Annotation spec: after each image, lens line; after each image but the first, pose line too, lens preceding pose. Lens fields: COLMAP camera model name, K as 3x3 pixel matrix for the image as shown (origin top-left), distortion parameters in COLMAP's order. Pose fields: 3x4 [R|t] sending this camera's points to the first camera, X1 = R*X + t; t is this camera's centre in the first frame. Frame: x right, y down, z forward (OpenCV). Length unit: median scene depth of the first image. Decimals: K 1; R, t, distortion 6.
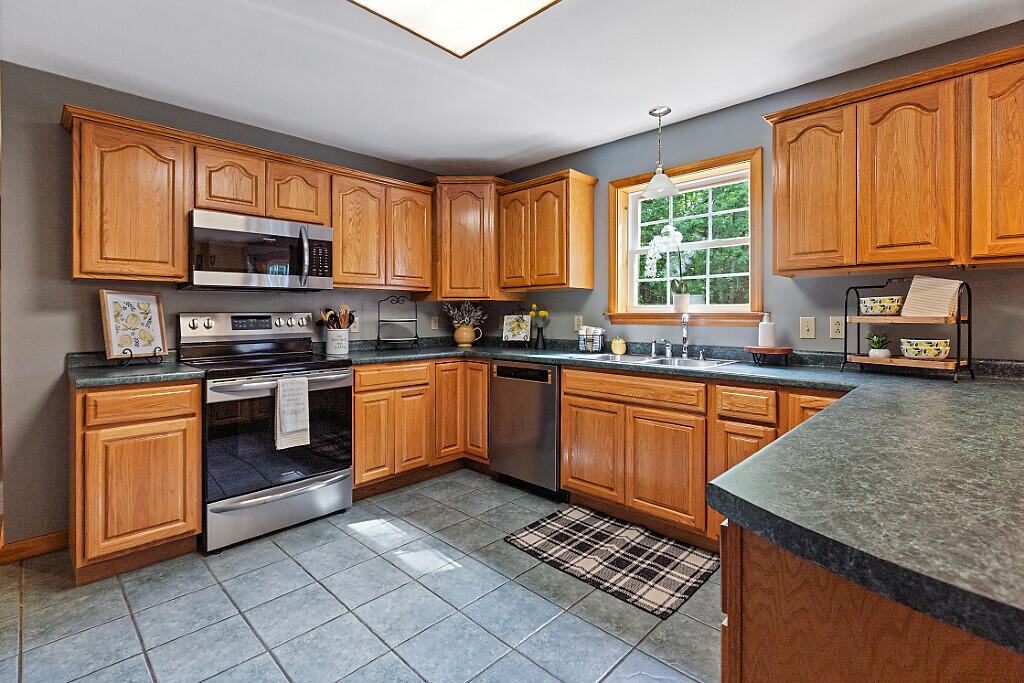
lens RADIAL K [[468.9, 0, 510.0], [0, 468.9, 311.9], [0, 0, 1]] dist [-0.000841, -0.000242]
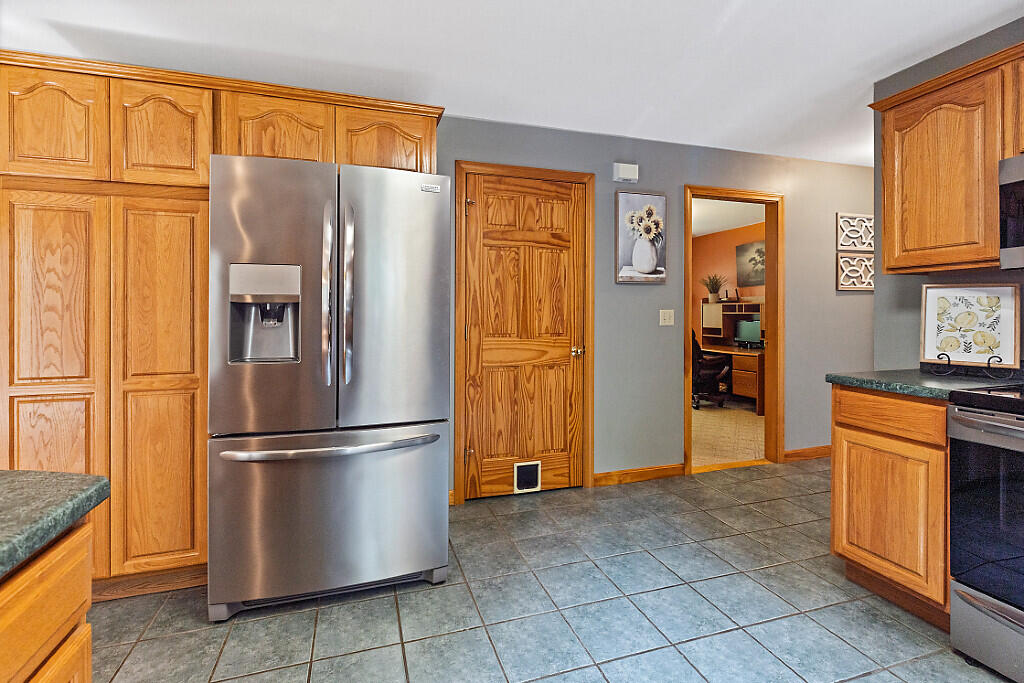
lens RADIAL K [[468.9, 0, 510.0], [0, 468.9, 311.9], [0, 0, 1]] dist [-0.000841, -0.000242]
pose [[-0.468775, -0.001390, -0.883317, 0.239723], [0.003248, 0.999989, -0.003297, 0.004439], [0.883312, -0.004415, -0.468765, 0.606458]]
